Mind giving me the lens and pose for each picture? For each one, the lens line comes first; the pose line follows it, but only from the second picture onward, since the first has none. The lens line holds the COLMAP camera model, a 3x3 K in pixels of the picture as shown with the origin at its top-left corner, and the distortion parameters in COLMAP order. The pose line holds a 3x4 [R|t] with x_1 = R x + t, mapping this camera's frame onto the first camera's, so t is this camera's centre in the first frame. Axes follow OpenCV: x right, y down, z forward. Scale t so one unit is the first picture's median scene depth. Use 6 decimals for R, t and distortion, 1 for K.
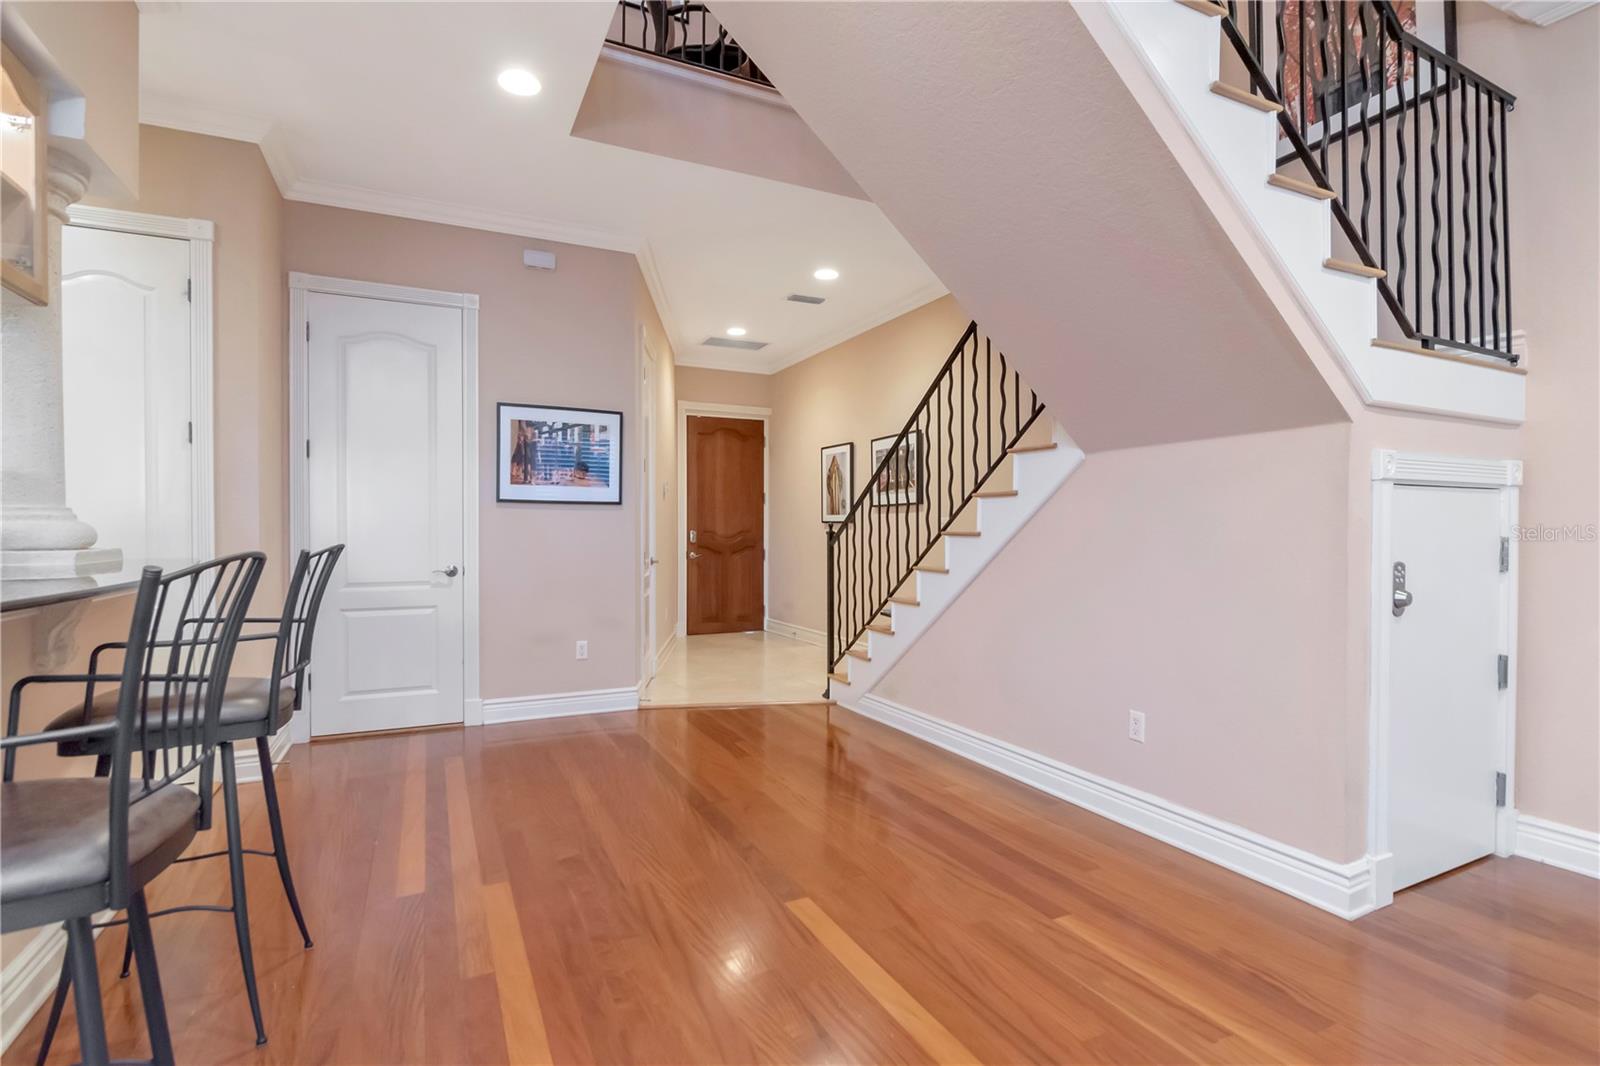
lens RADIAL K [[768.0, 0, 811.0], [0, 768.0, 531.9], [0, 0, 1]] dist [-0.000242, -0.005090]
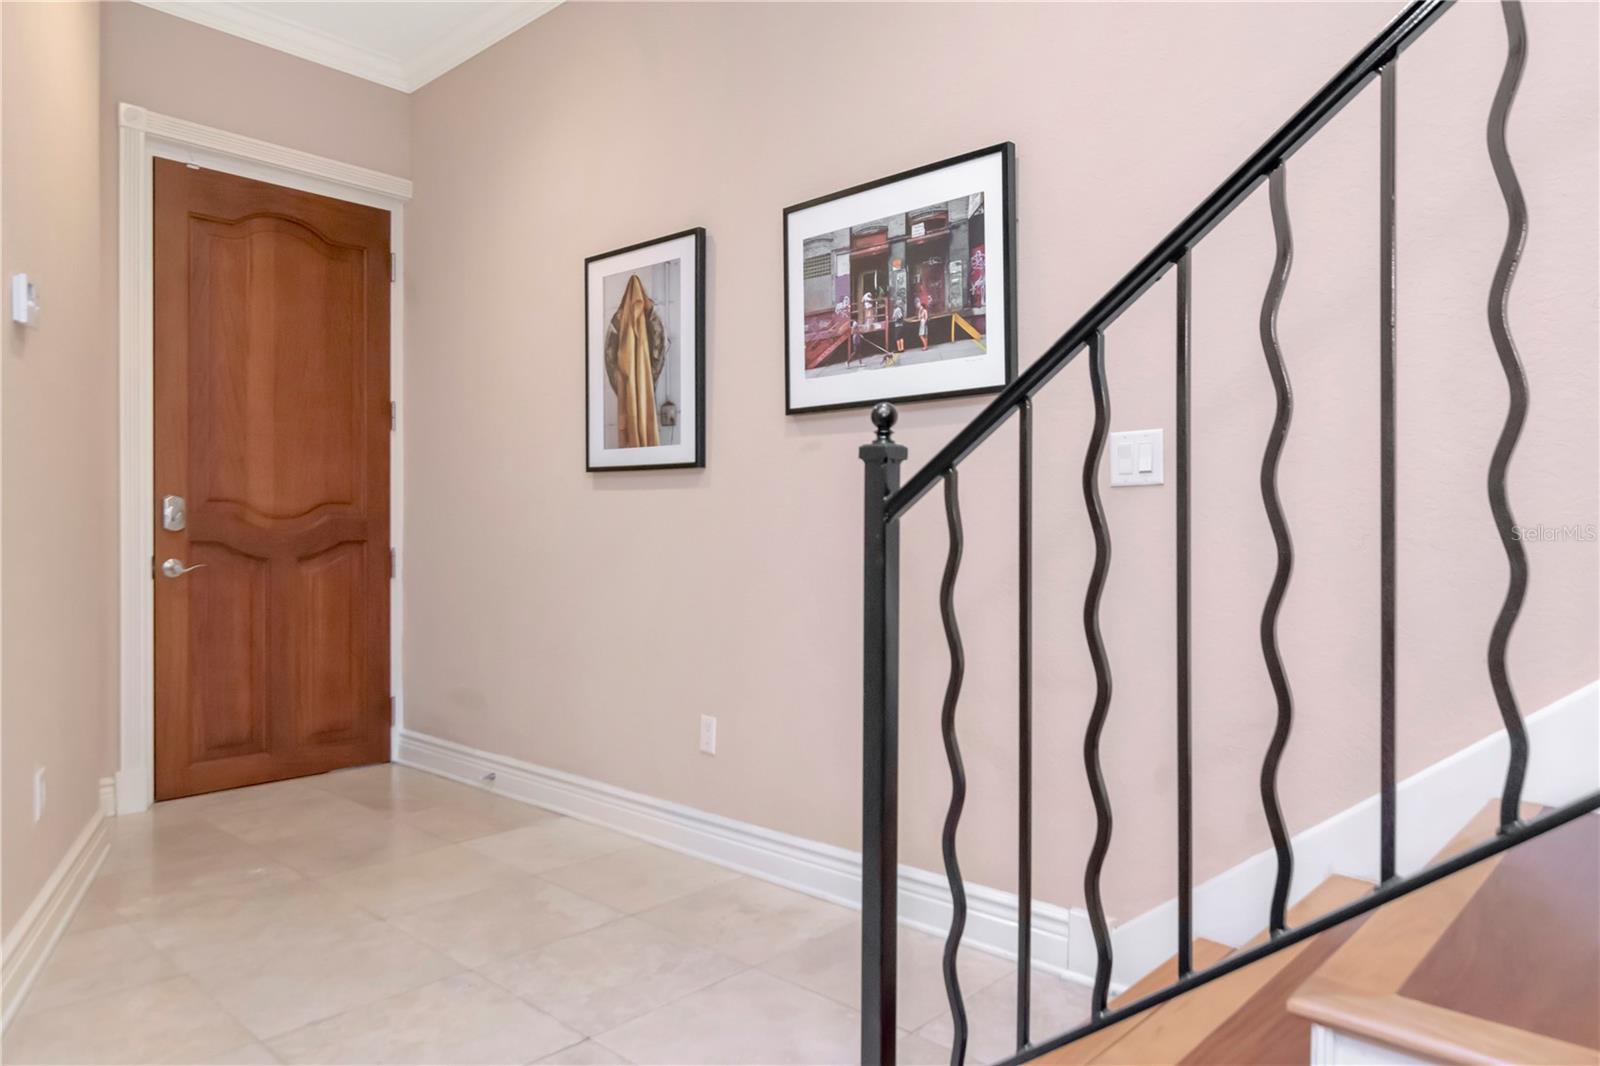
lens RADIAL K [[1036.9, 0, 799.3], [0, 1036.9, 535.3], [0, 0, 1]] dist [0.003147, -0.000699]
pose [[0.934892, 0.000208, 0.354932, -0.056336], [-0.002802, 0.999973, 0.006794, 0.012050], [-0.354921, -0.007346, 0.934867, 0.463393]]
